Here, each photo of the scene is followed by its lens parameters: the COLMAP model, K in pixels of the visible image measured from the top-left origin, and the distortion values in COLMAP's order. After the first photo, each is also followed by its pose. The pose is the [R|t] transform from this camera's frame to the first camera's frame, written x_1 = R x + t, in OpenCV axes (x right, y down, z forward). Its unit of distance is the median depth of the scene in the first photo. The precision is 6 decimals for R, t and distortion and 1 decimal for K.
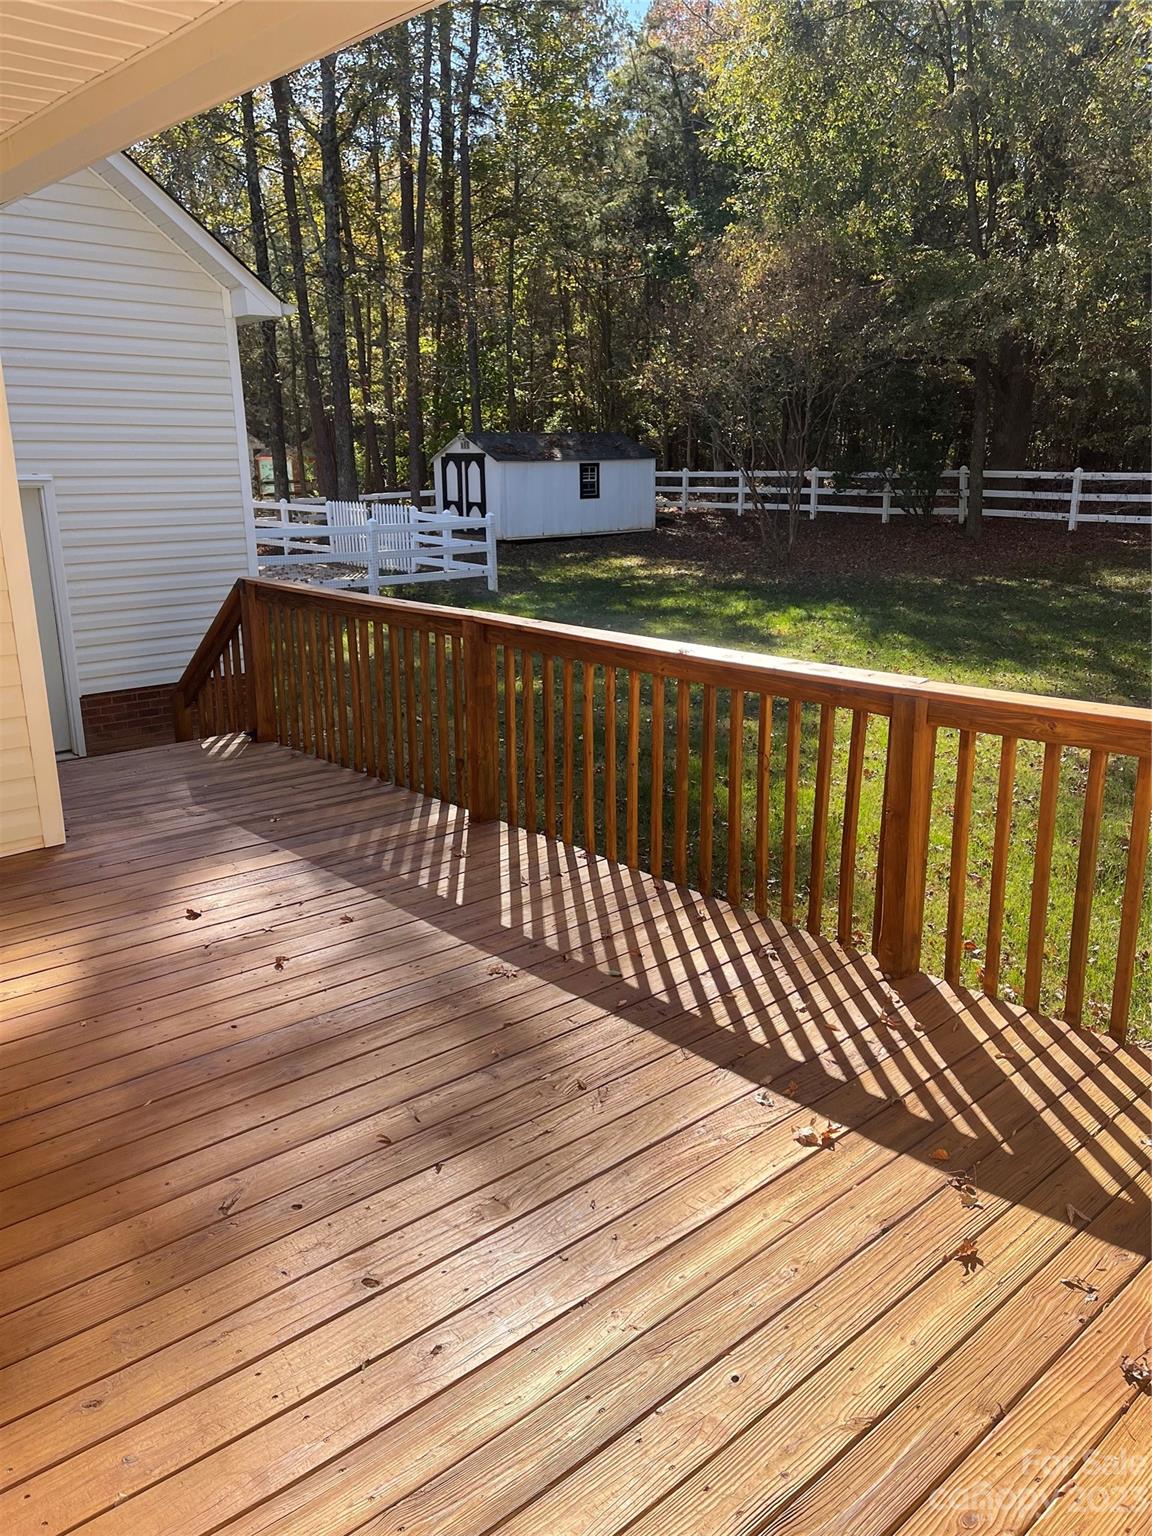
lens RADIAL K [[1156.0, 0, 578.9], [0, 1156.0, 766.1], [0, 0, 1]] dist [0.049408, -0.042803]
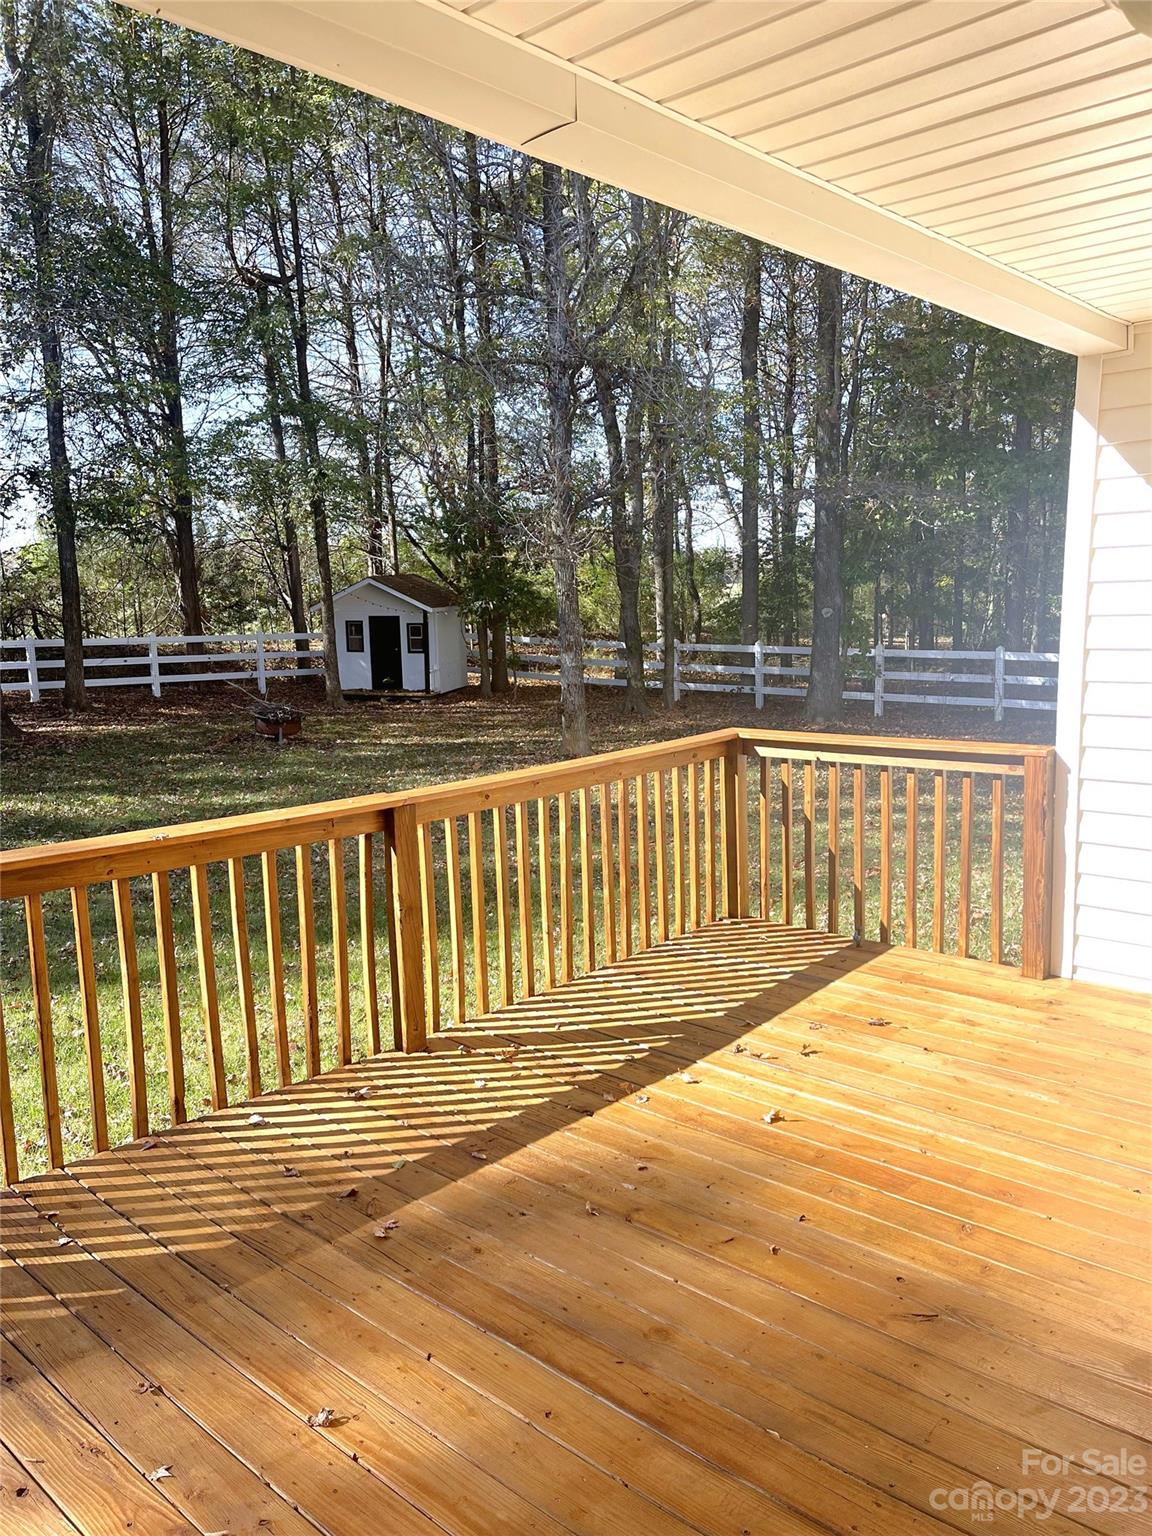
lens RADIAL K [[1156.0, 0, 578.2], [0, 1156.0, 769.0], [0, 0, 1]] dist [0.049408, -0.042803]
pose [[-0.066037, -0.139245, 0.988054, -0.984969], [0.268979, 0.951075, 0.152011, -0.261198], [-0.960879, 0.275804, -0.025352, 0.900703]]
